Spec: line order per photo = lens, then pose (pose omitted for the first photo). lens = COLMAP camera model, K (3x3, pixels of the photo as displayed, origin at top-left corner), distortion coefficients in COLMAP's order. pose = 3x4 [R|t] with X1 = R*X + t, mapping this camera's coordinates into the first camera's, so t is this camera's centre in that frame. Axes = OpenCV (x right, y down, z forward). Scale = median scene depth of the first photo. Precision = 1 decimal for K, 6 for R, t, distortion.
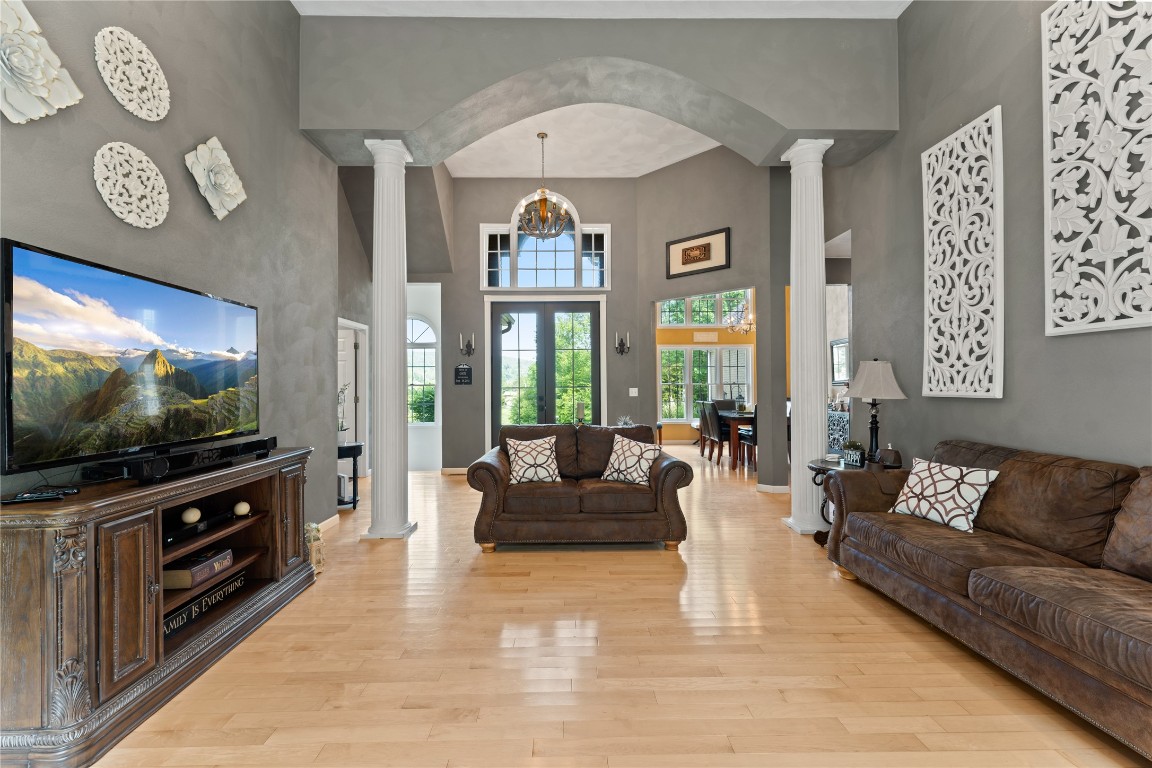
lens RADIAL K [[456.9, 0, 551.0], [0, 456.9, 386.9], [0, 0, 1]] dist [0.009529, -0.000046]
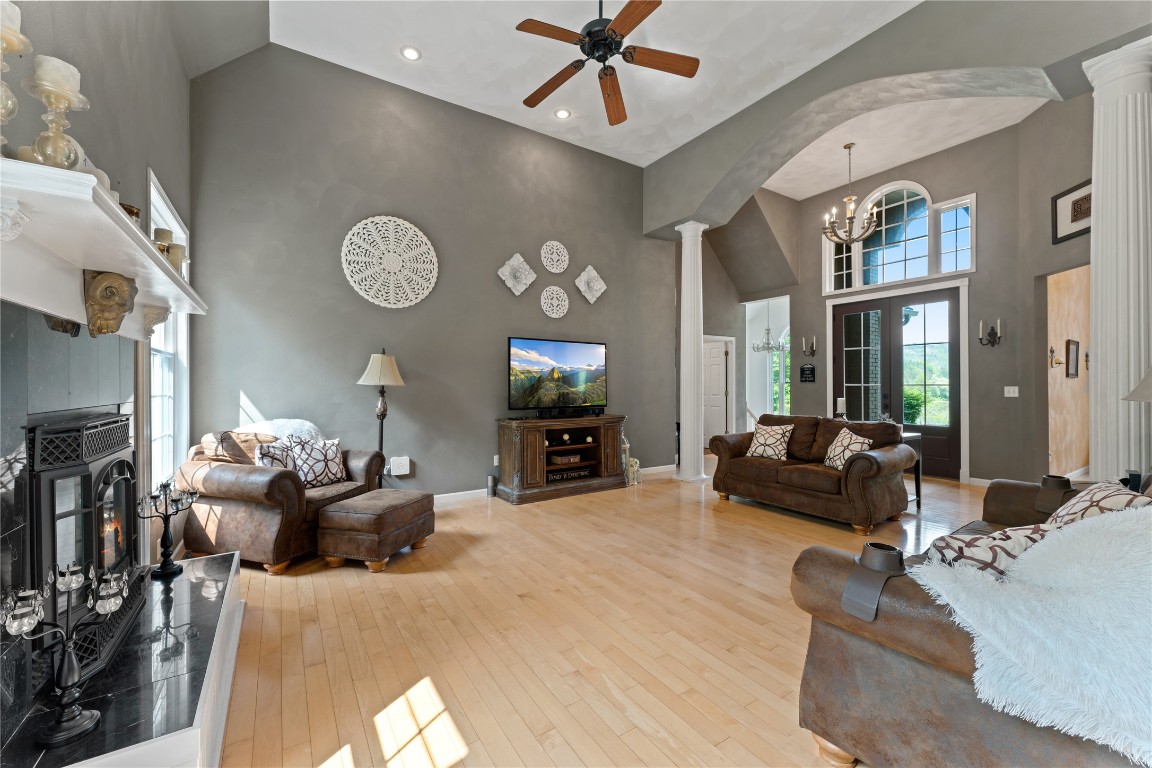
lens RADIAL K [[458.2, 0, 577.2], [0, 458.2, 386.3], [0, 0, 1]] dist [-0.001112, -0.000173]
pose [[0.533345, 0.007702, -0.845863, 0.783420], [-0.006208, 0.999967, 0.005191, 0.004600], [0.845875, 0.002483, 0.533375, -0.135251]]
